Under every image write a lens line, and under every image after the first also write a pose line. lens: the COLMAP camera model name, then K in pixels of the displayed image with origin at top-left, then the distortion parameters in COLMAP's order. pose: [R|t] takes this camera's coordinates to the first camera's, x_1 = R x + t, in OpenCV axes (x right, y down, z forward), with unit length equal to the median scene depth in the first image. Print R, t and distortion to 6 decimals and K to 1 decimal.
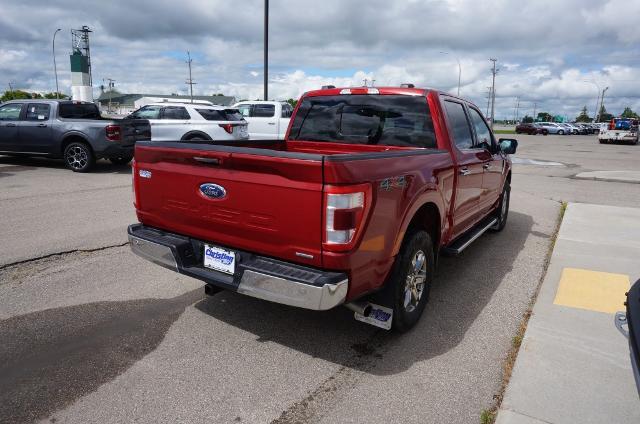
lens RADIAL K [[430.4, 0, 314.1], [0, 430.4, 213.6], [0, 0, 1]] dist [-0.025236, 0.021625]
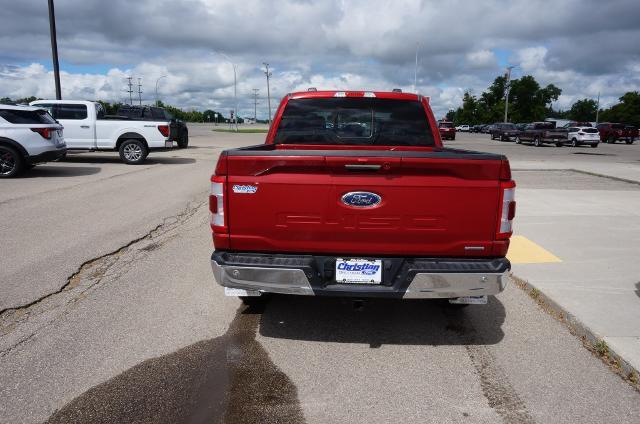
lens RADIAL K [[430.4, 0, 315.8], [0, 430.4, 216.5], [0, 0, 1]] dist [-0.025236, 0.021625]
pose [[0.858987, -0.119041, 0.497966, -0.691112], [0.116333, 0.992536, 0.036597, -0.053160], [-0.498605, 0.026493, 0.866424, 0.202296]]
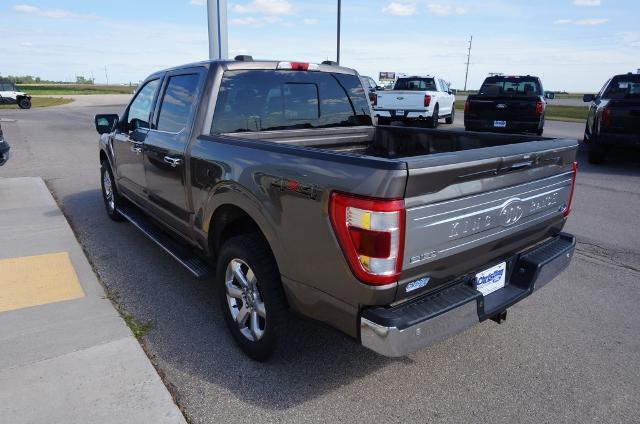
lens RADIAL K [[430.4, 0, 321.8], [0, 430.4, 201.2], [0, 0, 1]] dist [-0.025236, 0.021625]
pose [[0.315061, -0.252452, 0.914879, -0.969516], [0.186204, 0.961681, 0.201243, -0.254012], [-0.930626, 0.106950, 0.349996, 0.907950]]
